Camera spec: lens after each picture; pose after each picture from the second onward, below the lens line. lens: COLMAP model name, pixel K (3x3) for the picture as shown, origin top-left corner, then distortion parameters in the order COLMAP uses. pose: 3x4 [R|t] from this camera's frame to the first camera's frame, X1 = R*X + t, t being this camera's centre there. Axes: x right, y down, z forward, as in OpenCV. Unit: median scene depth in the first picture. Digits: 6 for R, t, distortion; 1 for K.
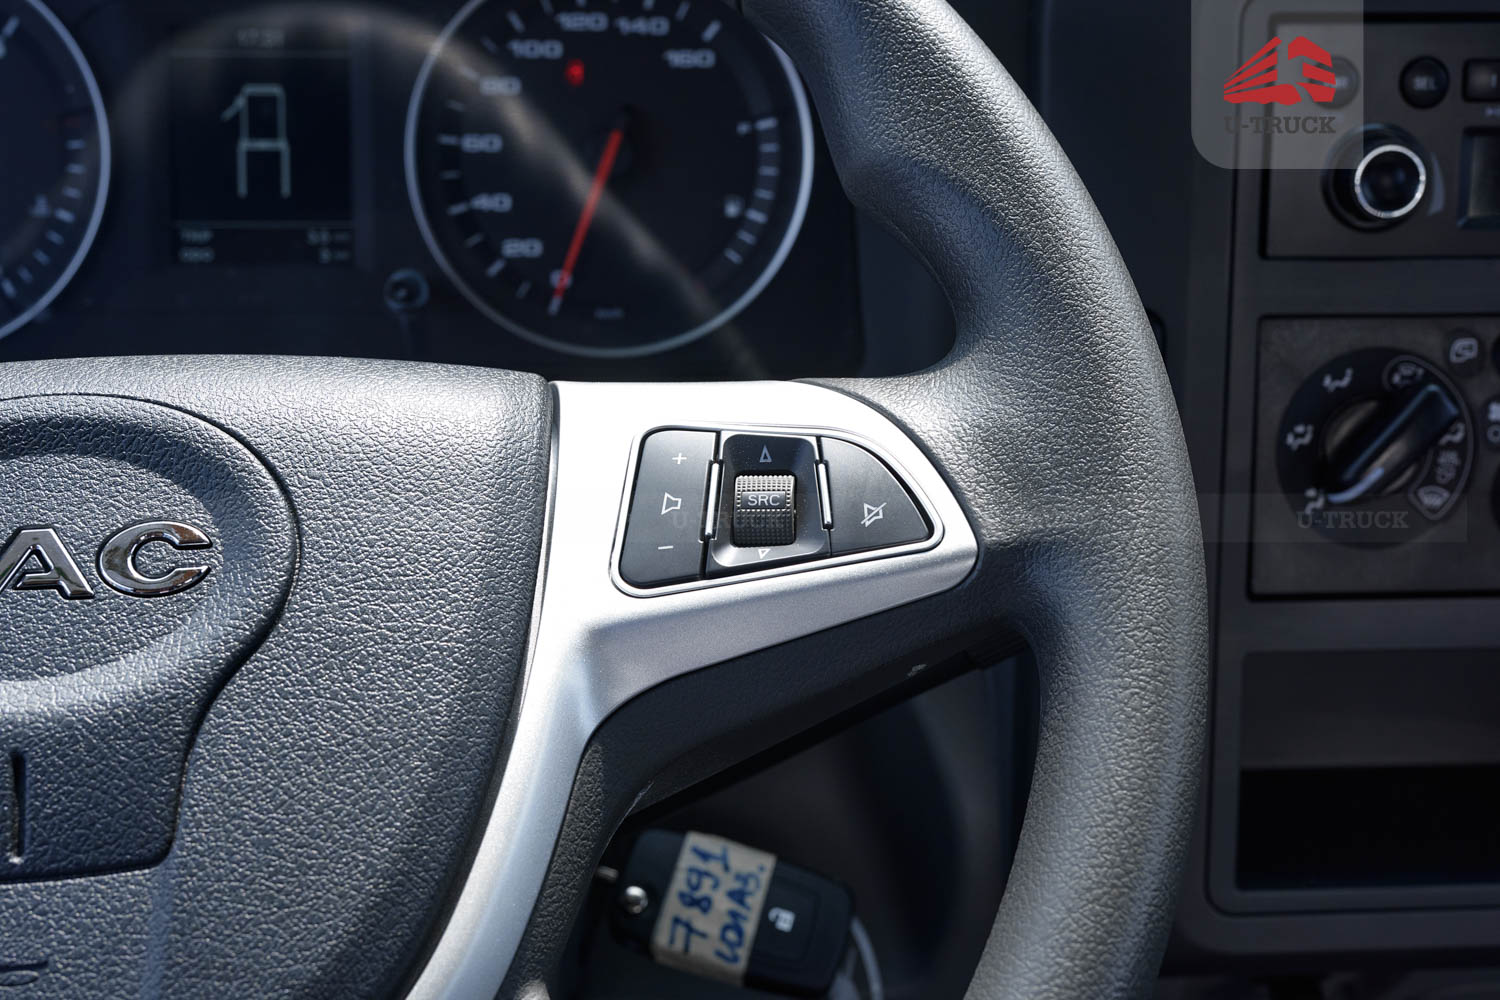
lens RADIAL K [[2143.3, 0, 756.6], [0, 2143.3, 491.6], [0, 0, 1]] dist [-0.029133, 0.000000]
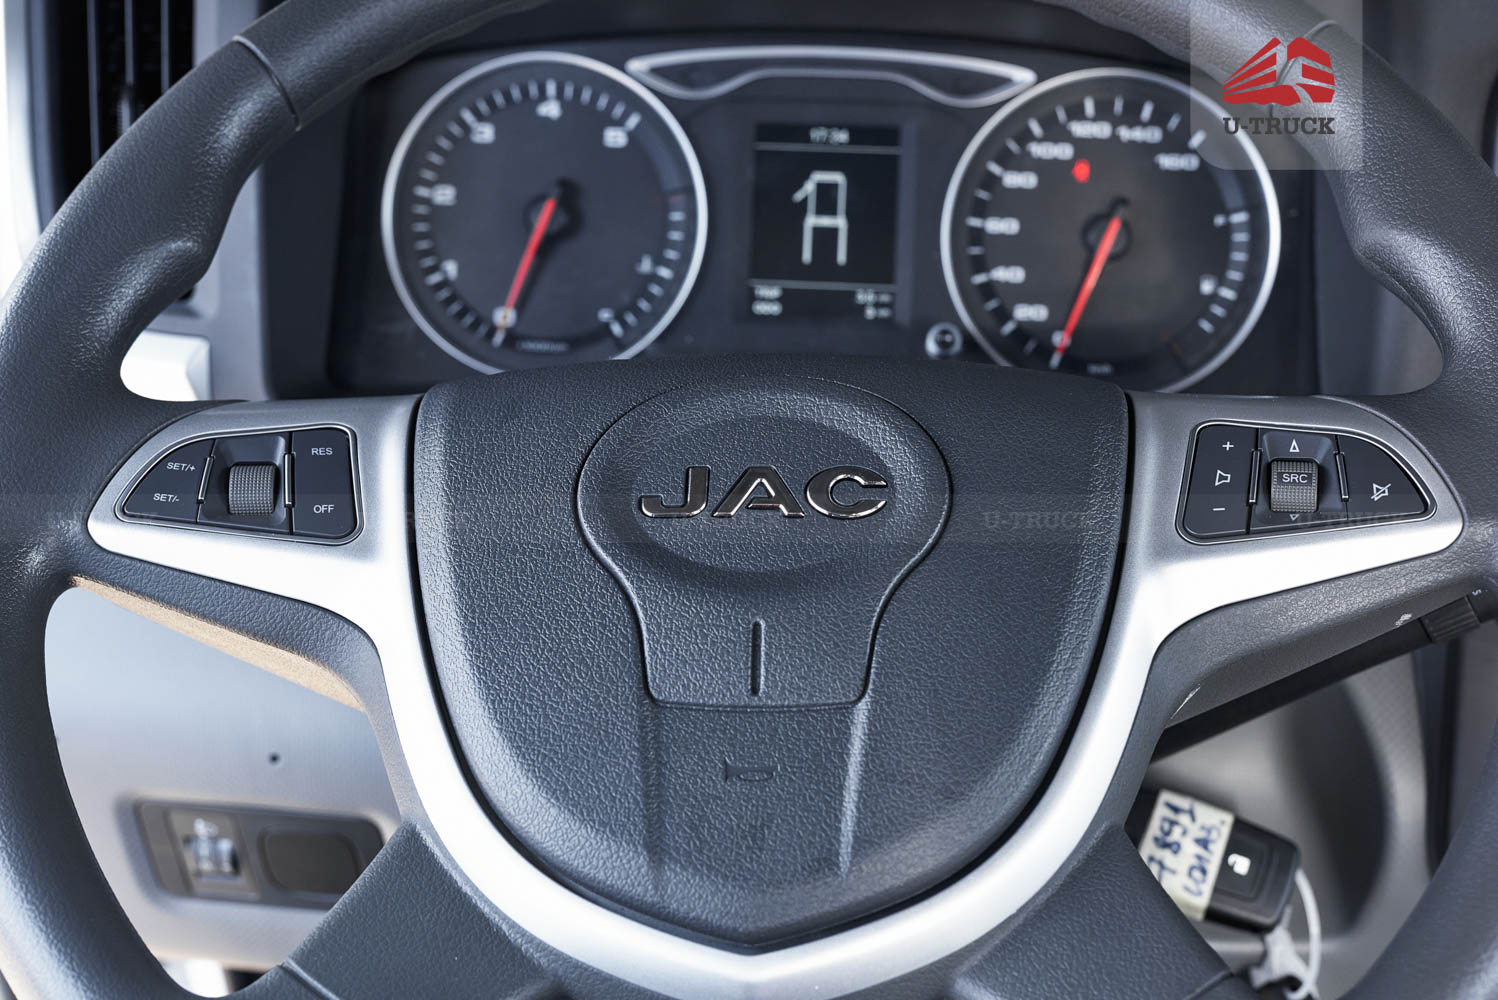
lens RADIAL K [[2140.5, 0, 744.3], [0, 2140.5, 511.7], [0, 0, 1]] dist [-0.029133, 0.000000]
pose [[0.988290, 0.047462, -0.145021, -0.089547], [-0.055284, 0.997198, -0.050391, 0.070096], [0.142223, 0.057818, 0.988145, -0.219791]]
